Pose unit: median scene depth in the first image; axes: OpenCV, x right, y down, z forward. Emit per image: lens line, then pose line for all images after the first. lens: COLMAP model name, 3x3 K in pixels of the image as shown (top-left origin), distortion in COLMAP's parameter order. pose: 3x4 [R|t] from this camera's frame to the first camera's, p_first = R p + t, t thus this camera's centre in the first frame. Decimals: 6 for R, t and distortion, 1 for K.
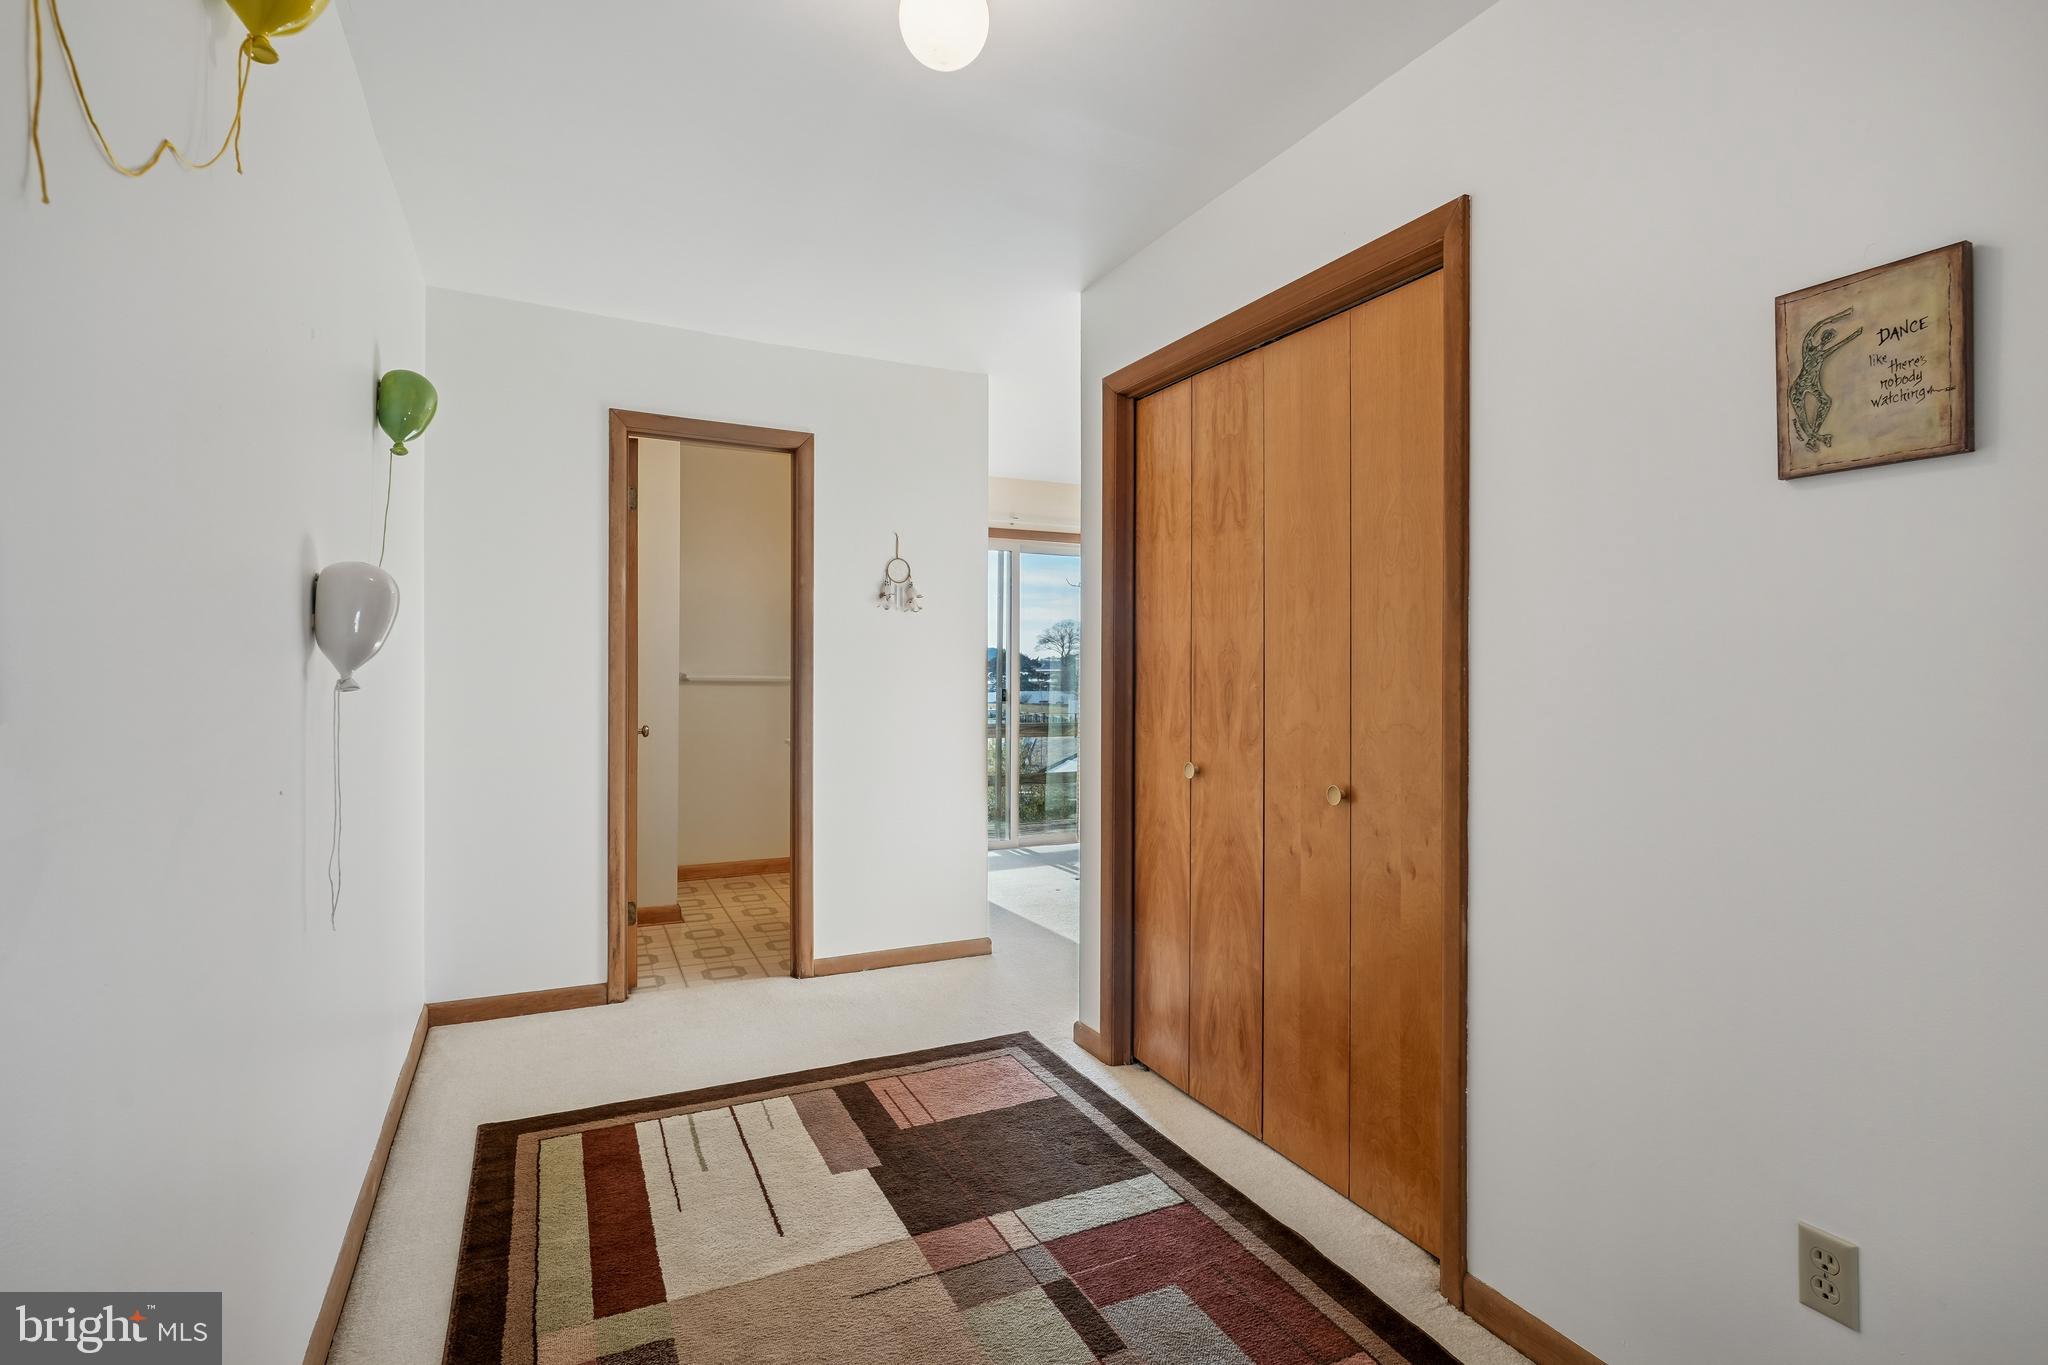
lens RADIAL K [[982.4, 0, 1022.9], [0, 982.4, 665.5], [0, 0, 1]] dist [-0.009544, 0.003937]
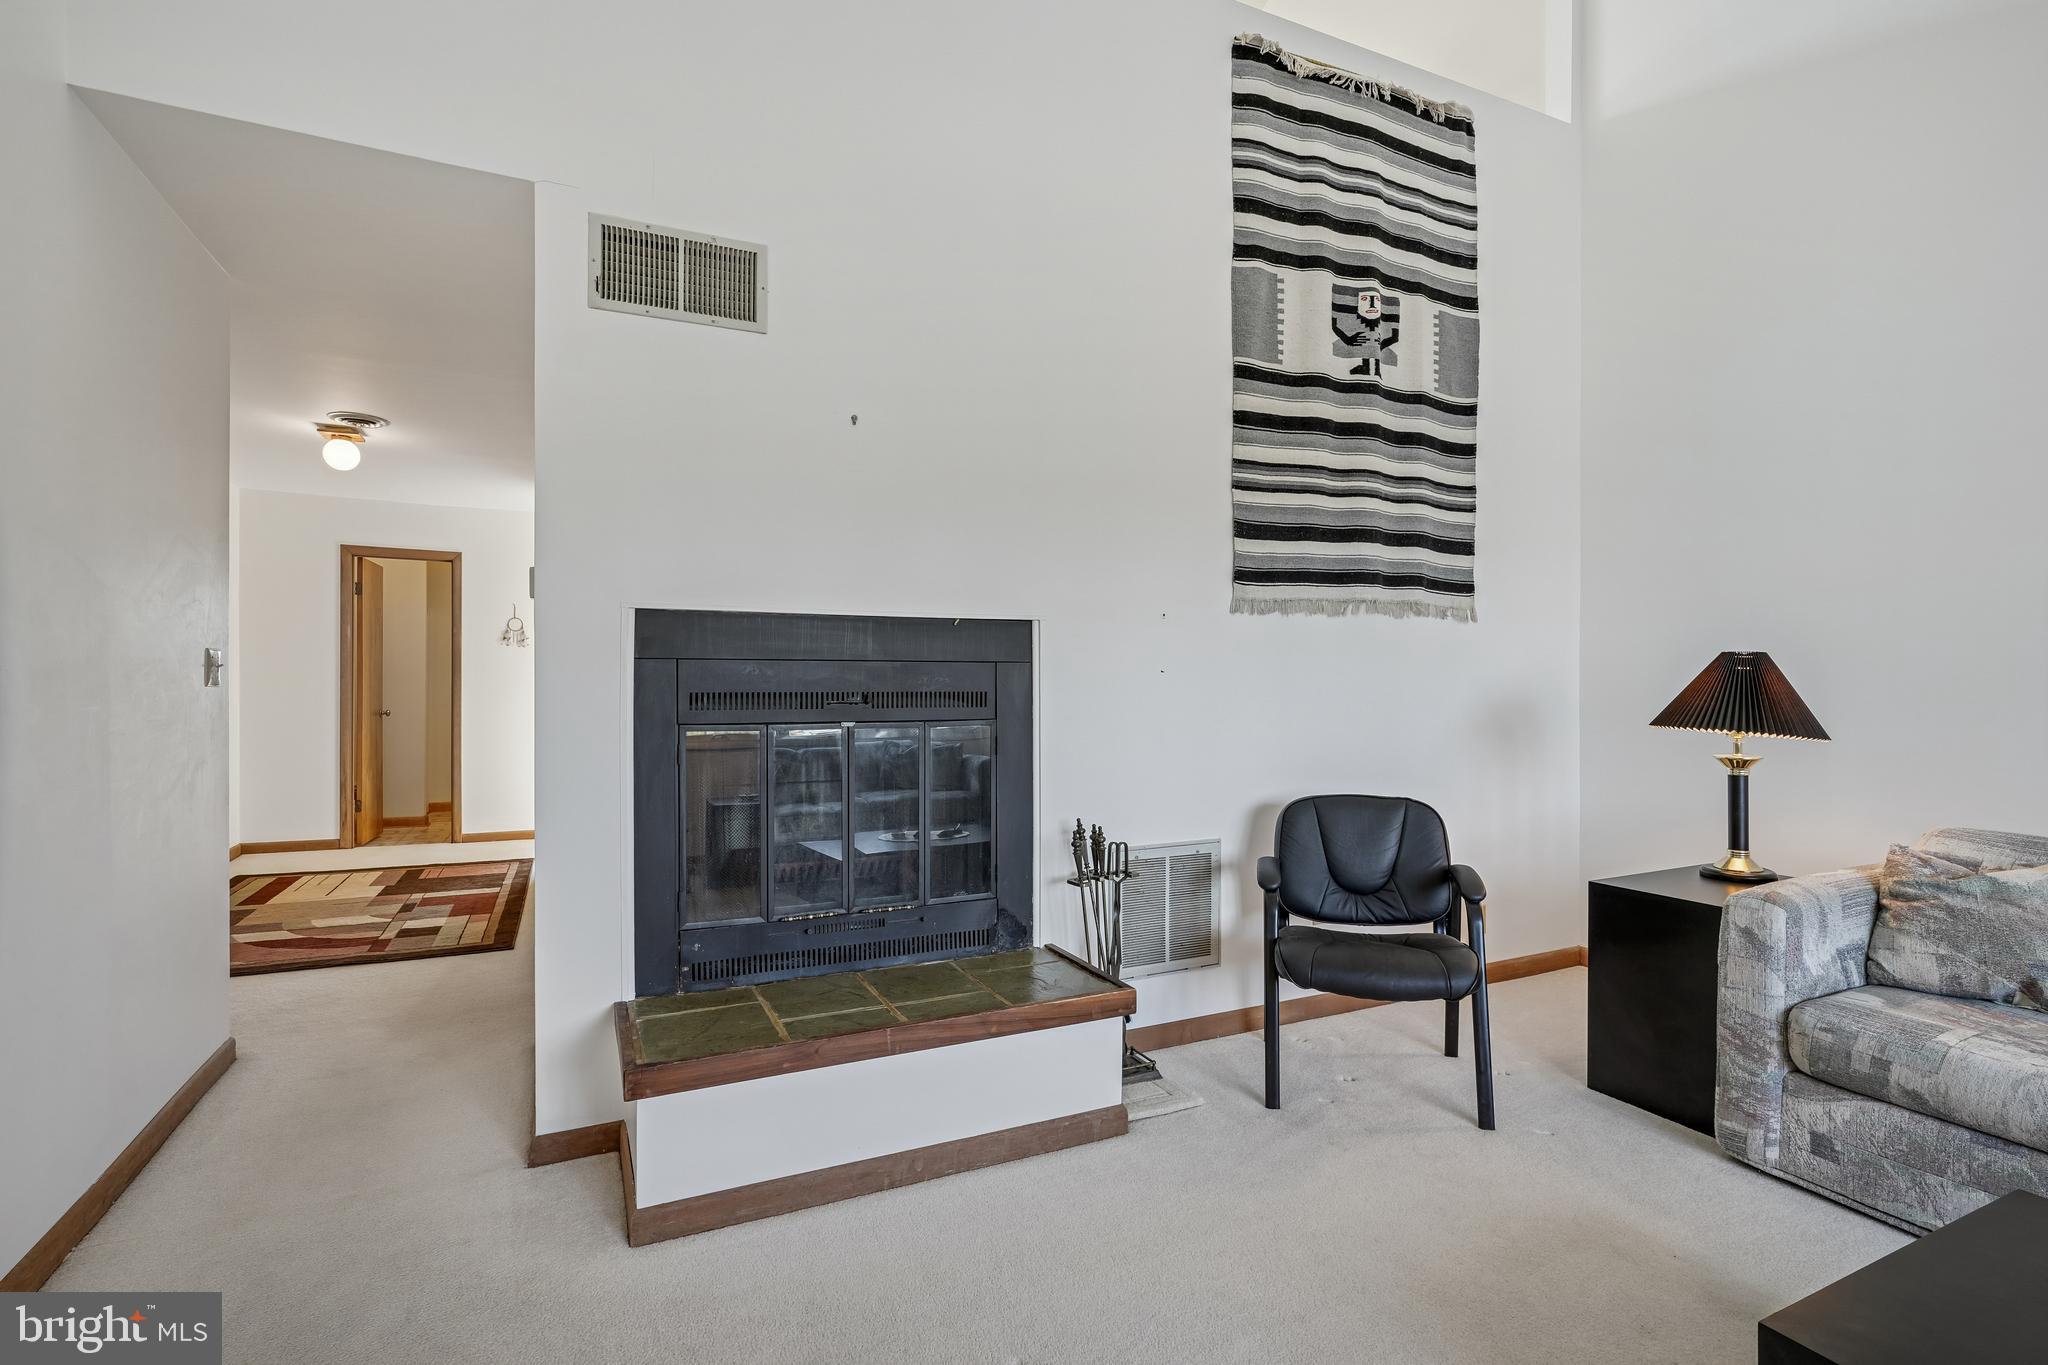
lens RADIAL K [[982.4, 0, 1028.2], [0, 982.4, 679.3], [0, 0, 1]] dist [-0.009544, 0.003937]
pose [[0.999932, -0.002640, -0.011317, 1.113486], [0.002603, 0.999991, -0.003236, 0.018481], [0.011325, 0.003206, 0.999931, -1.071537]]
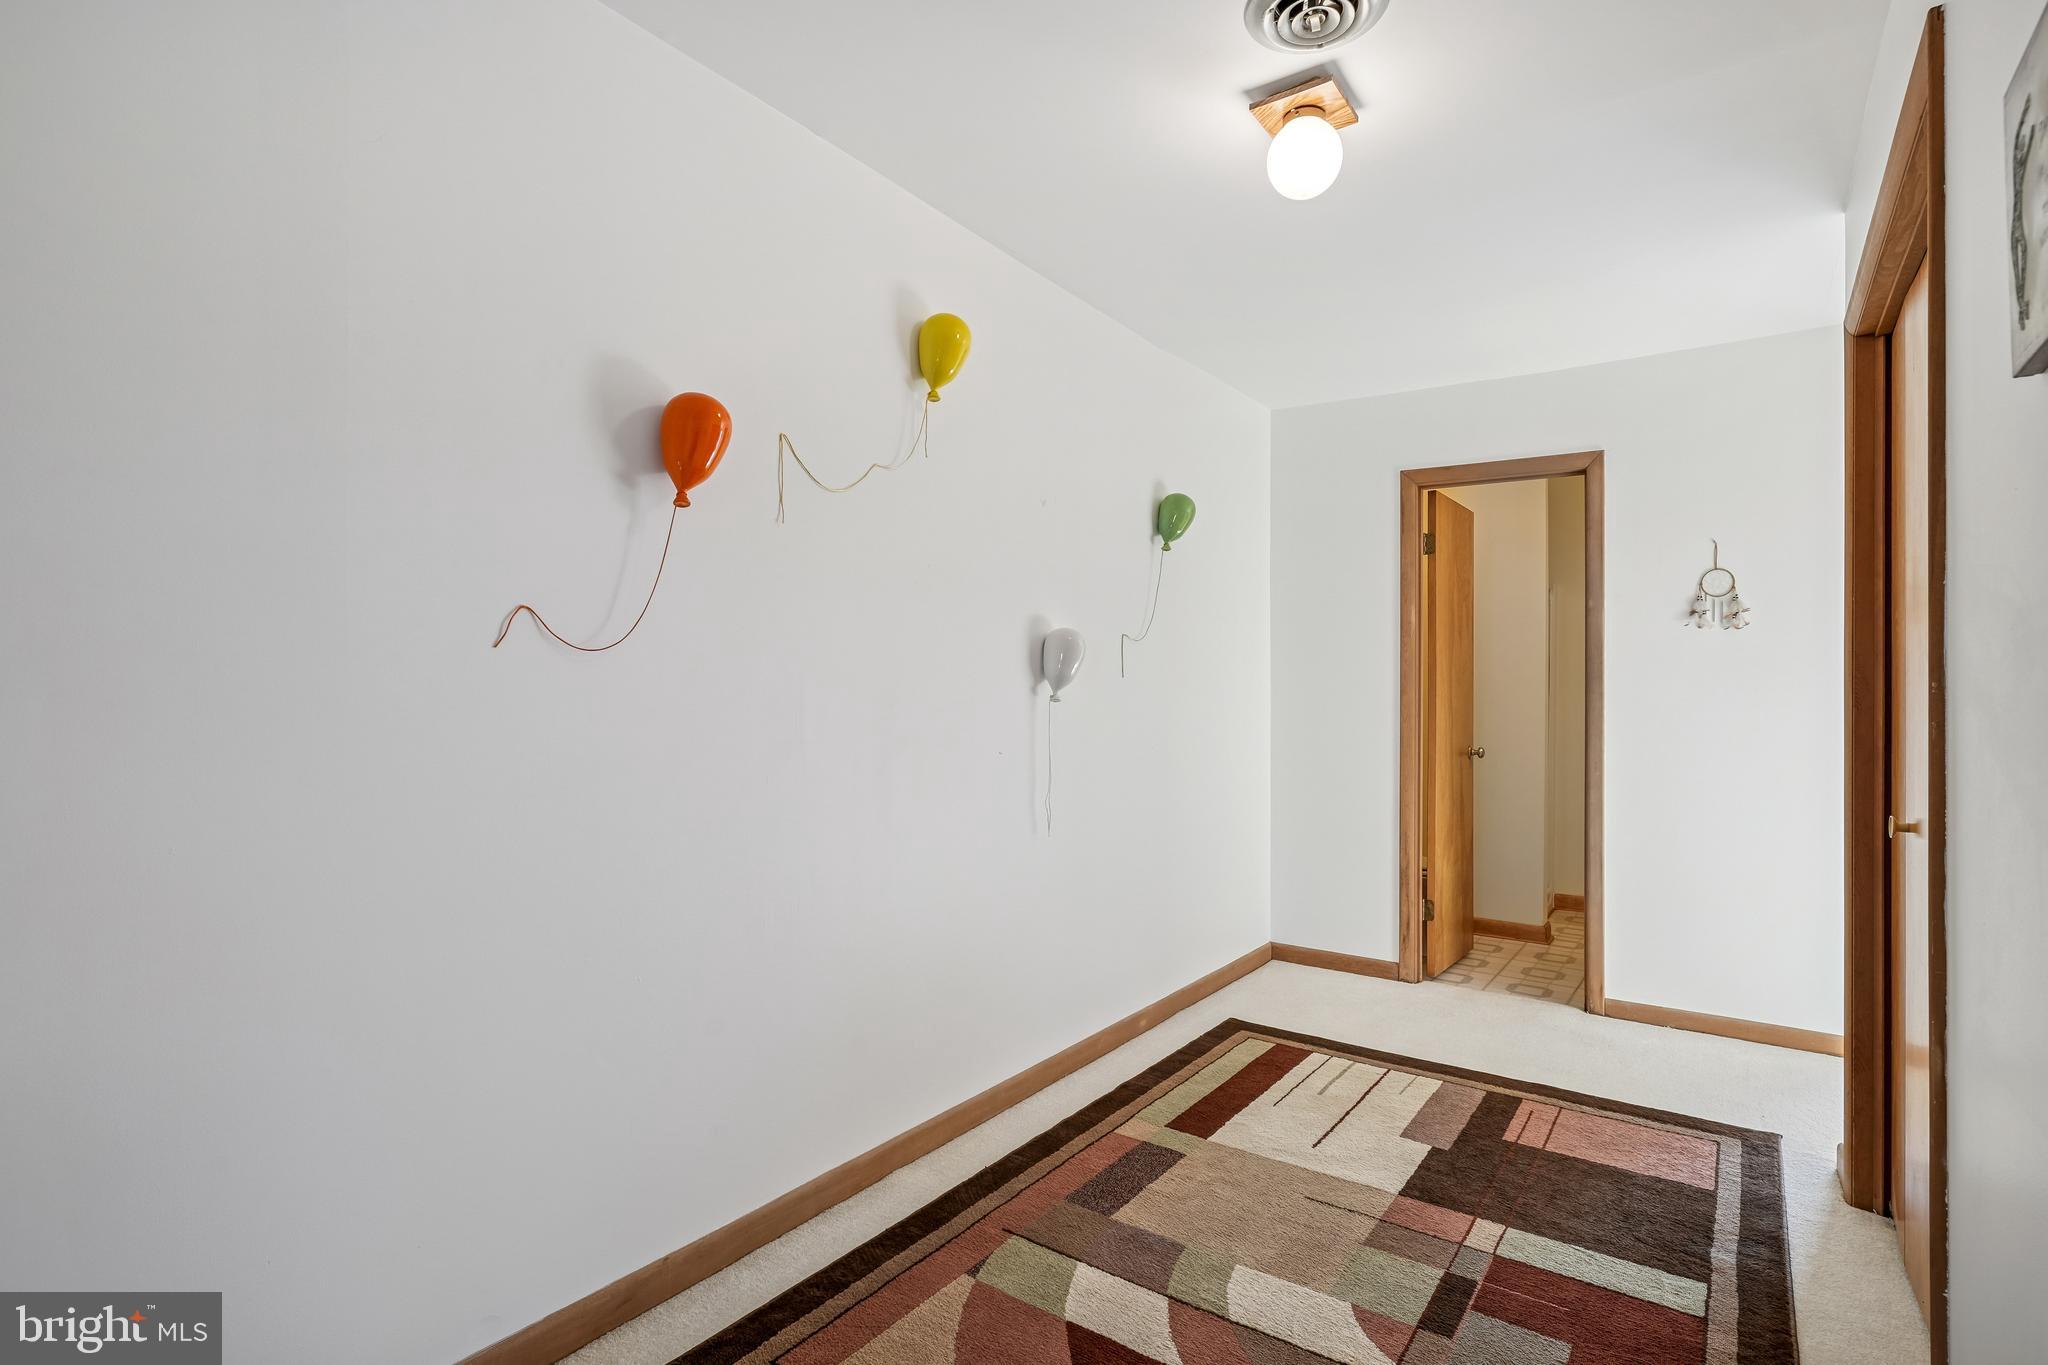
lens RADIAL K [[982.4, 0, 1027.8], [0, 982.4, 693.7], [0, 0, 1]] dist [-0.009544, 0.003937]
pose [[0.477220, -0.001562, -0.878783, 0.451473], [-0.003369, 0.999988, -0.003607, 0.009871], [0.878778, 0.004682, 0.477209, 0.060337]]
